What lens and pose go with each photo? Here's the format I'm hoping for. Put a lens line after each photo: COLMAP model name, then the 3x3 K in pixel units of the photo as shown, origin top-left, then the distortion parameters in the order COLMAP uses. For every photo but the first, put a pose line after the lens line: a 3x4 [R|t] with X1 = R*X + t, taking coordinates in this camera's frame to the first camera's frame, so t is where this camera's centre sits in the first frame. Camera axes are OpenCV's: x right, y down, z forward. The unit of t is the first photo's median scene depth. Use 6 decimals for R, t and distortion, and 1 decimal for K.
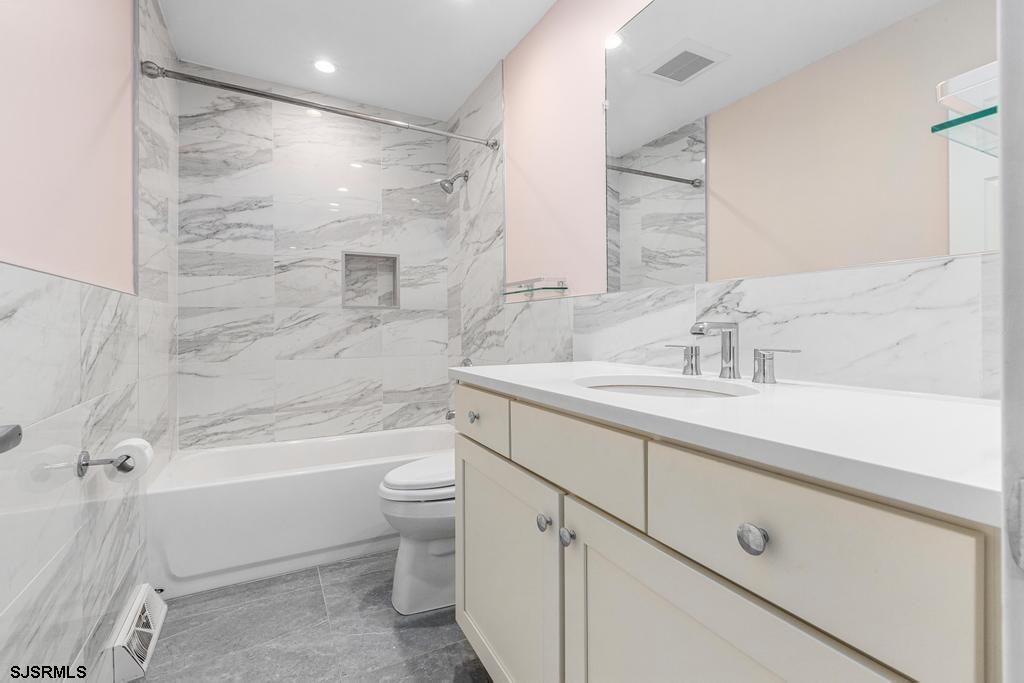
lens RADIAL K [[461.4, 0, 513.7], [0, 461.4, 325.3], [0, 0, 1]] dist [0.005077, -0.002064]
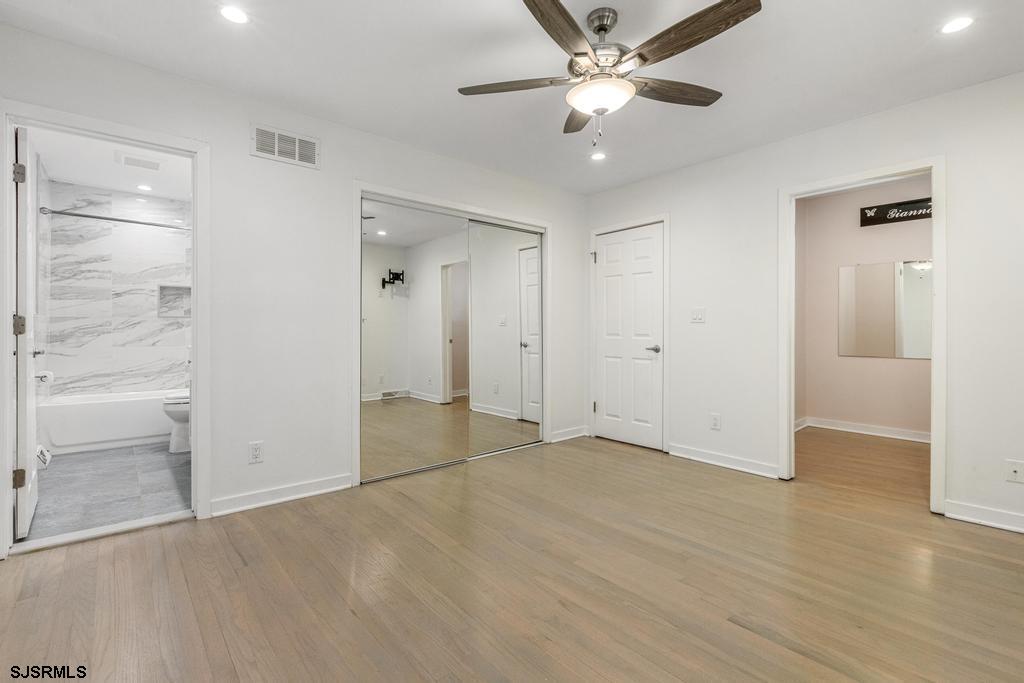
lens RADIAL K [[461.4, 0, 507.7], [0, 461.4, 325.0], [0, 0, 1]] dist [0.005077, -0.002064]
pose [[0.978108, 0.006945, 0.207983, 0.603274], [-0.006505, 0.999975, -0.002798, -0.013616], [-0.207997, 0.001384, 0.978129, -1.061519]]
